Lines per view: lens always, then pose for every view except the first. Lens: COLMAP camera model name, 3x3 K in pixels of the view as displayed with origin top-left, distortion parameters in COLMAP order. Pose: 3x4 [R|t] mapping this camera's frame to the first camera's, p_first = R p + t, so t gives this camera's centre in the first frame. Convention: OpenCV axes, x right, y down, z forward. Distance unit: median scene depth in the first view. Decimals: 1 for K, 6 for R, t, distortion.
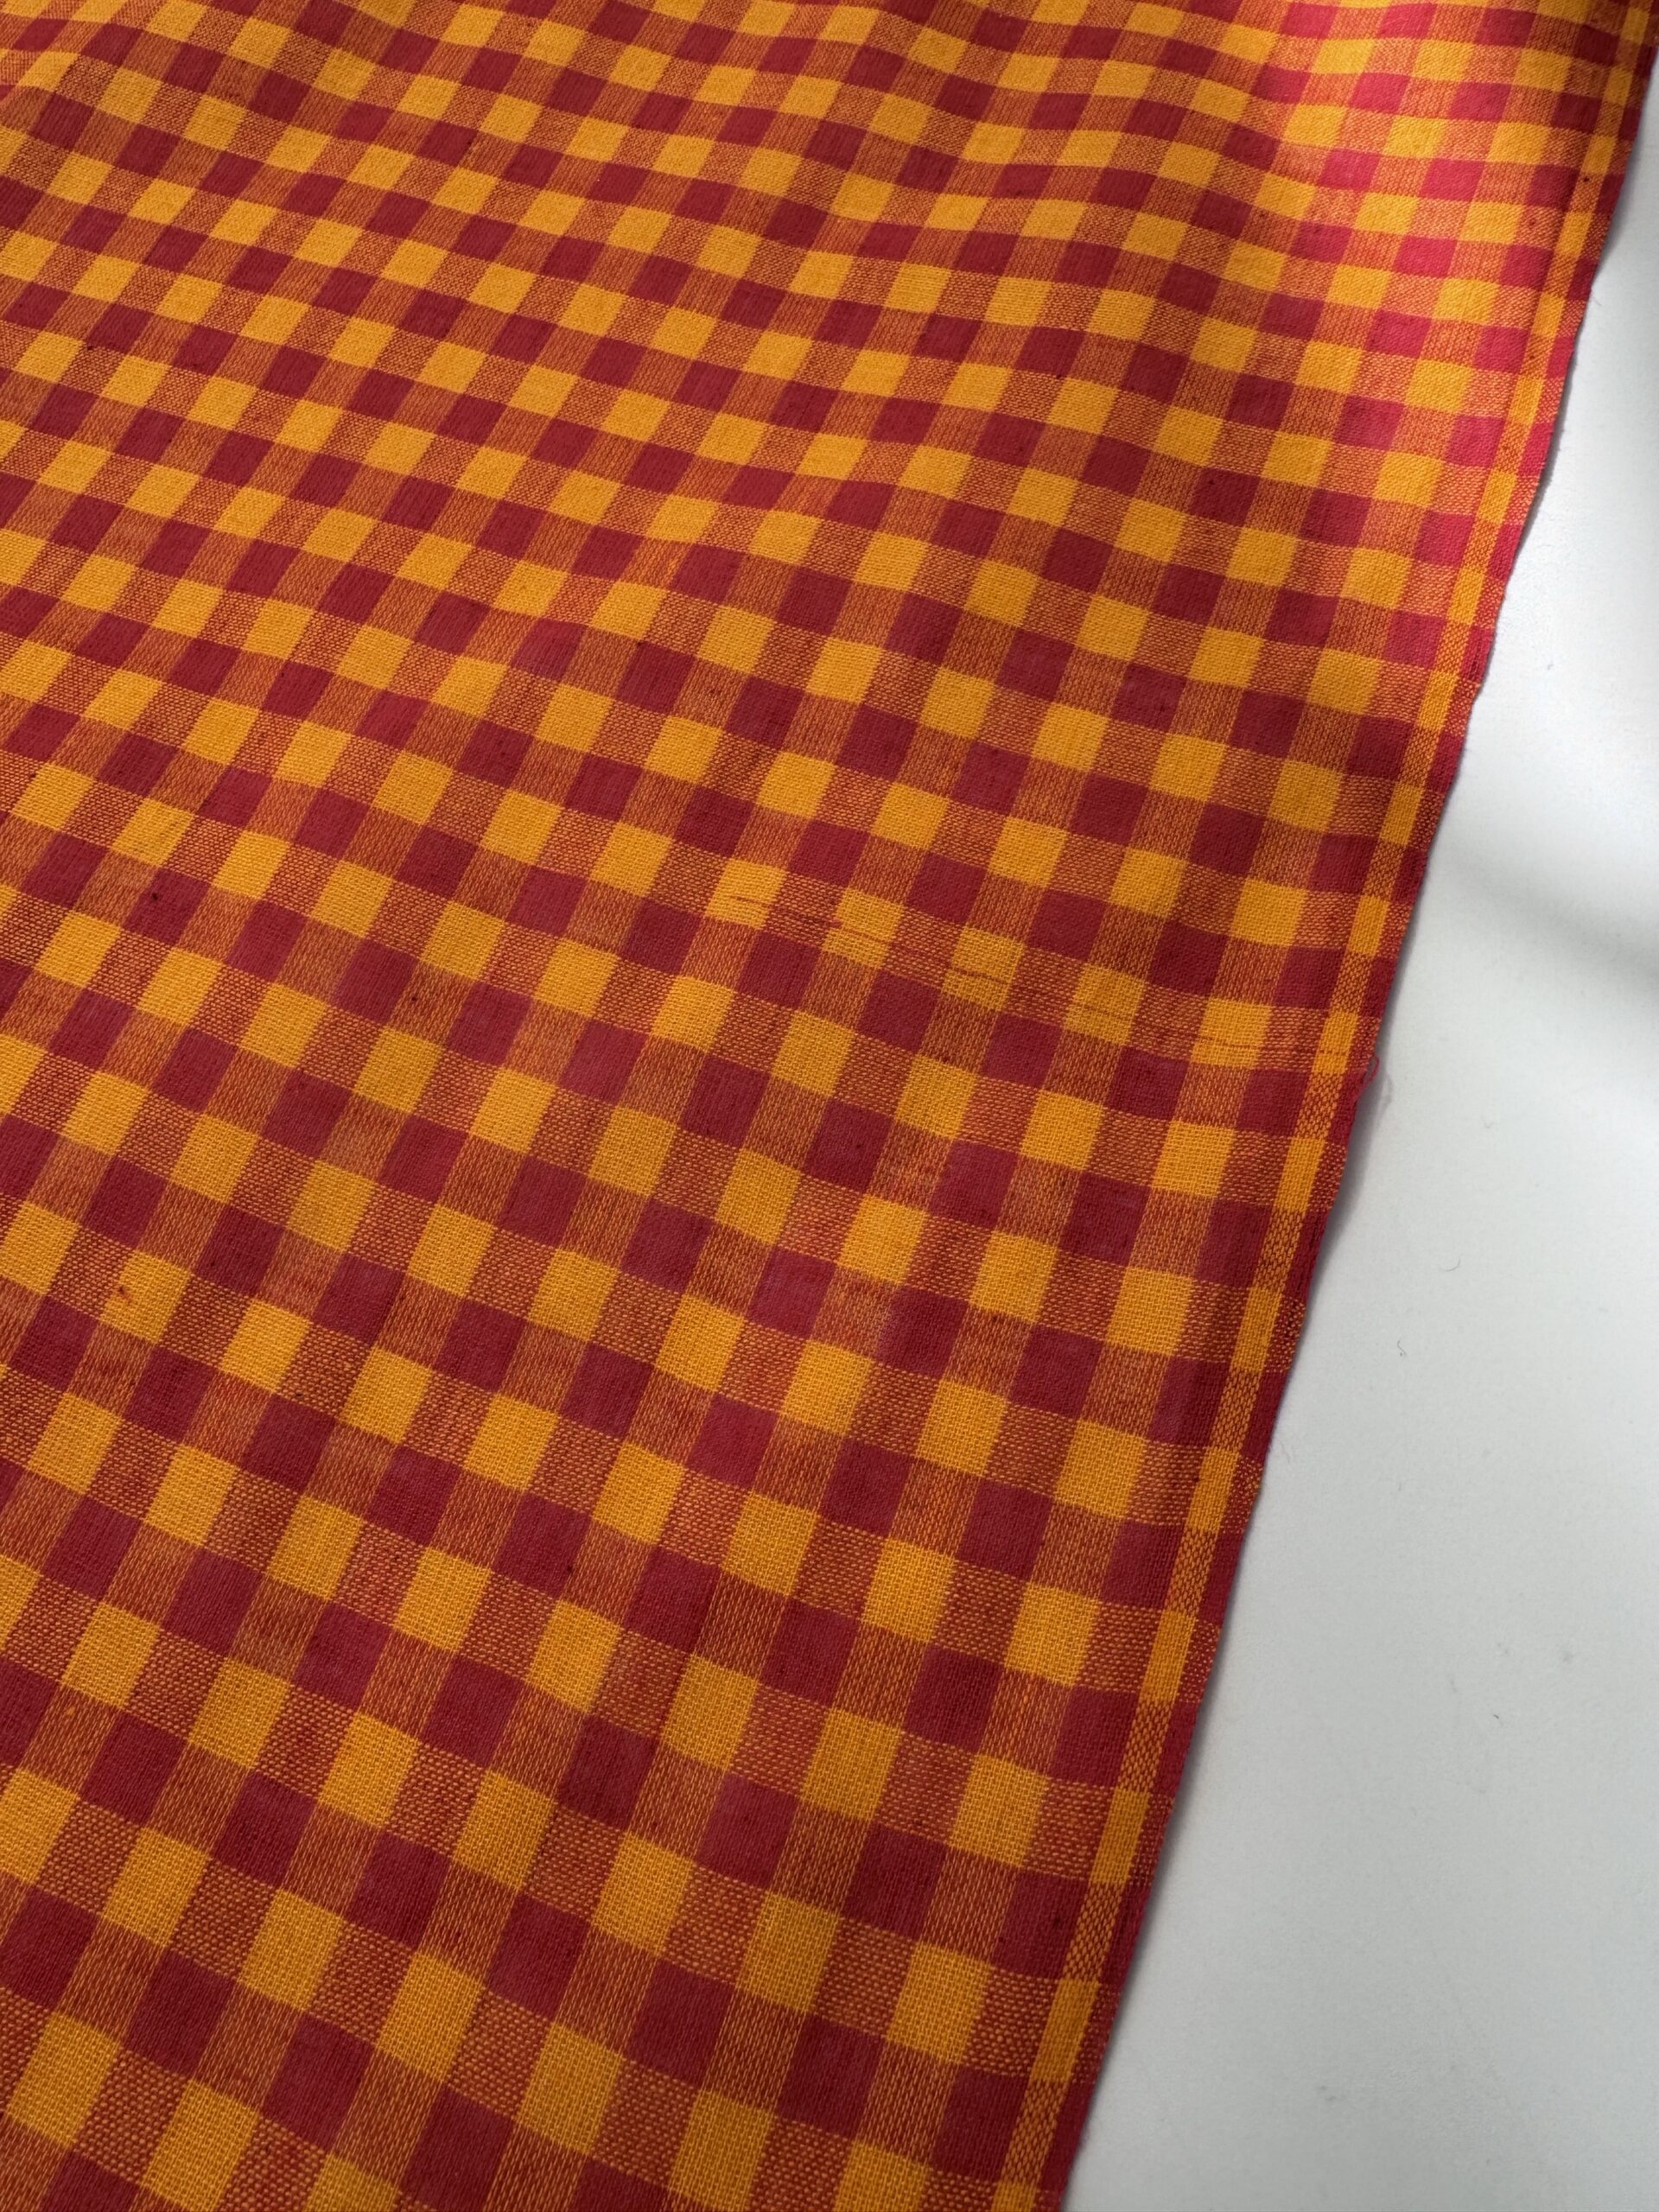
lens RADIAL K [[1444.5, 0, 696.0], [0, 1444.5, 1108.5], [0, 0, 1]] dist [0.000255, -0.000335]
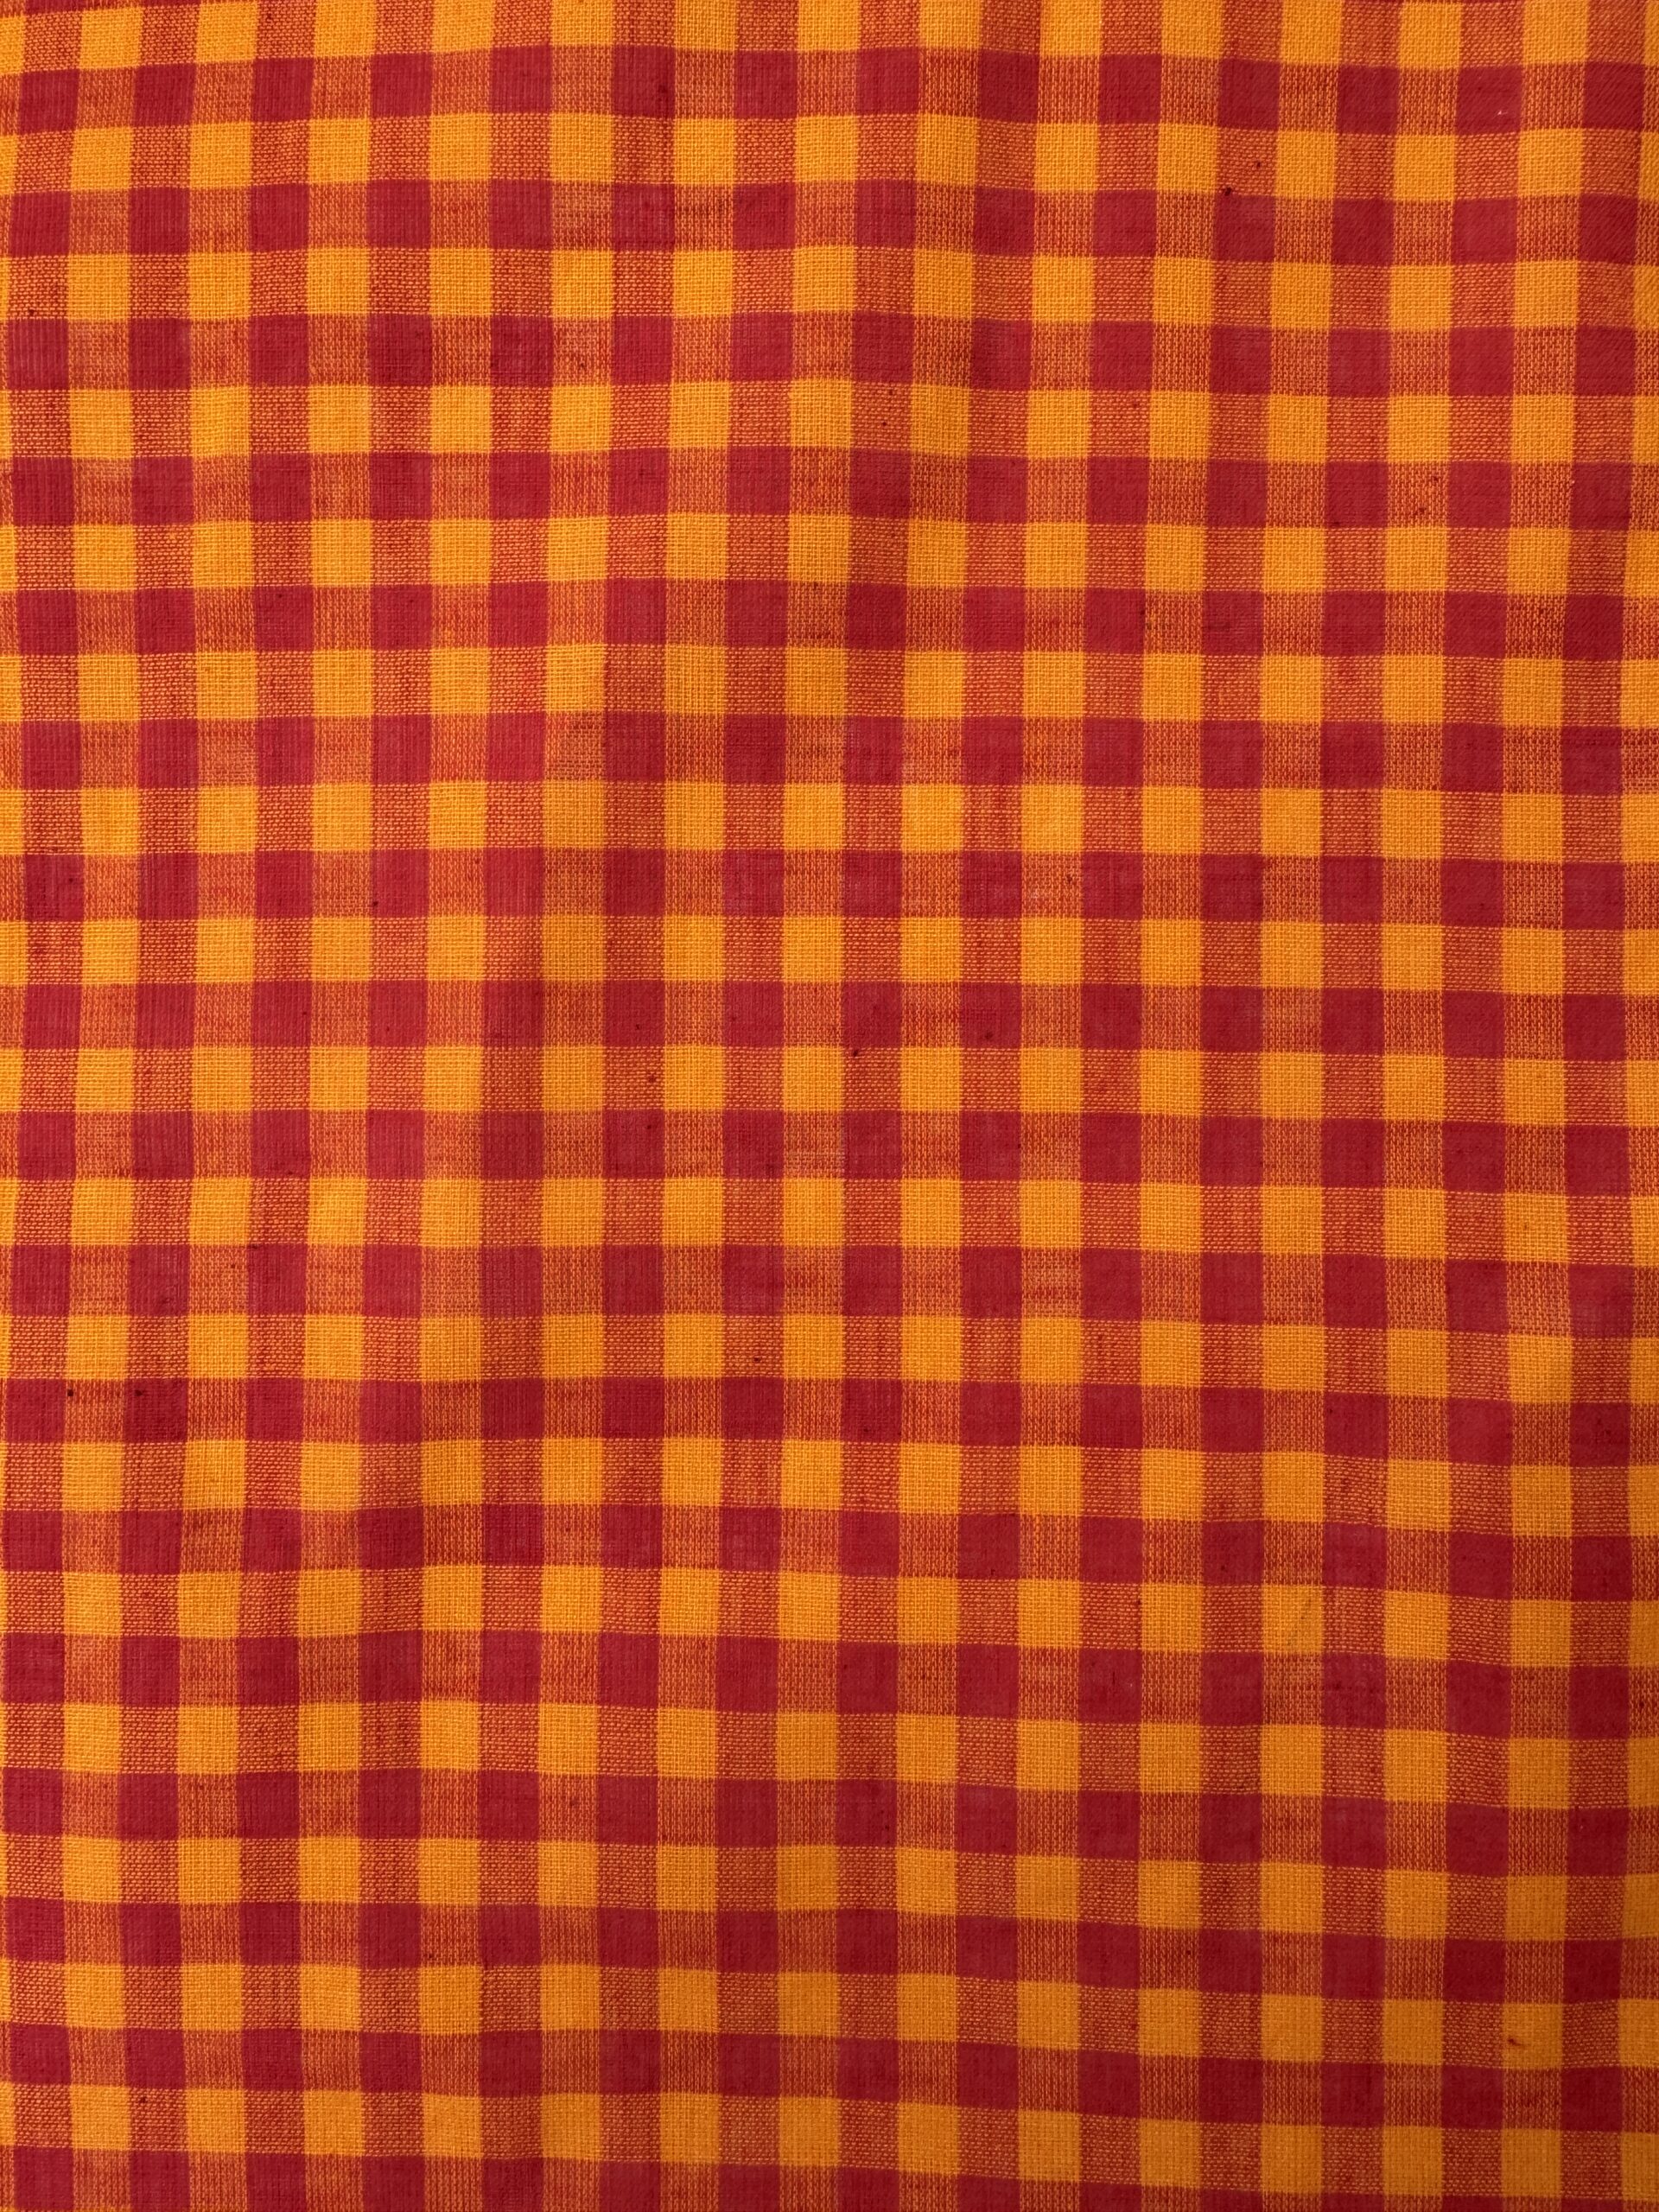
lens RADIAL K [[1444.5, 0, 696.0], [0, 1444.5, 1108.5], [0, 0, 1]] dist [0.000255, -0.000335]
pose [[0.924069, -0.381227, 0.027617, -0.625940], [0.348205, 0.869419, 0.350519, -0.959820], [-0.157638, -0.314287, 0.936148, 0.221554]]
